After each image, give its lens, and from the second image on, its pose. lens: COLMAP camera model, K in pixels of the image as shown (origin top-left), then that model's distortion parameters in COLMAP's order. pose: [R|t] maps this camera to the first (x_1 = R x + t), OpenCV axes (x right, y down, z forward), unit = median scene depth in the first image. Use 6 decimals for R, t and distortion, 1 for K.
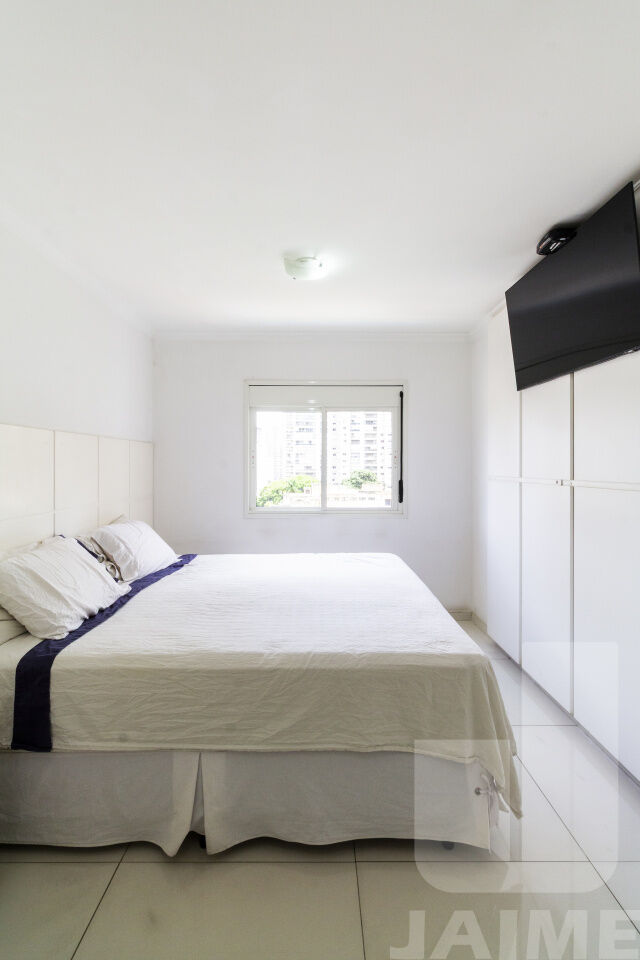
lens RADIAL K [[455.7, 0, 318.7], [0, 455.7, 462.9], [0, 0, 1]] dist [-0.000643, 0.000342]
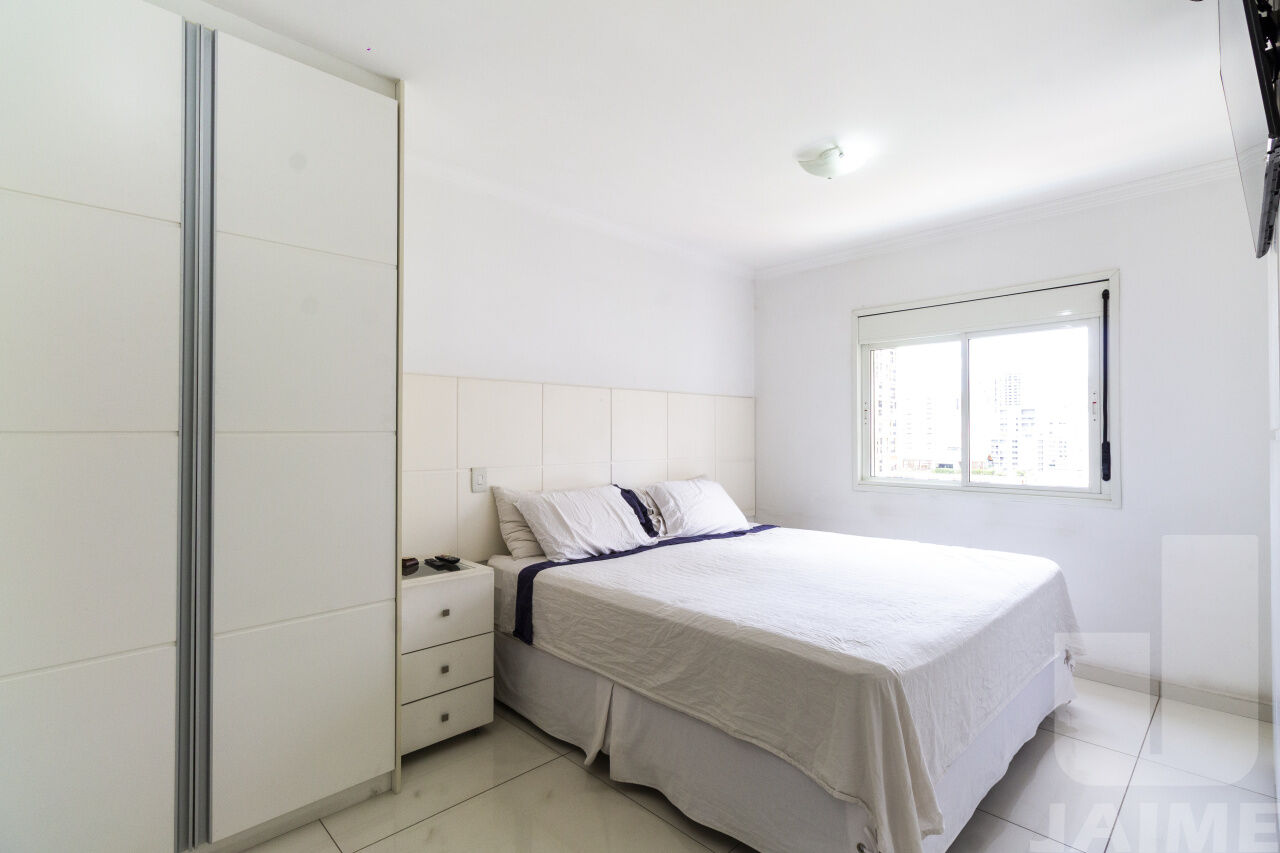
lens RADIAL K [[611.4, 0, 640.0], [0, 611.4, 426.5], [0, 0, 1]] dist [-0.000625, -0.000147]
pose [[0.685855, -0.012460, -0.727631, 0.686501], [0.004754, 0.999909, -0.012641, 0.050794], [0.727722, 0.005211, 0.685852, 0.060811]]
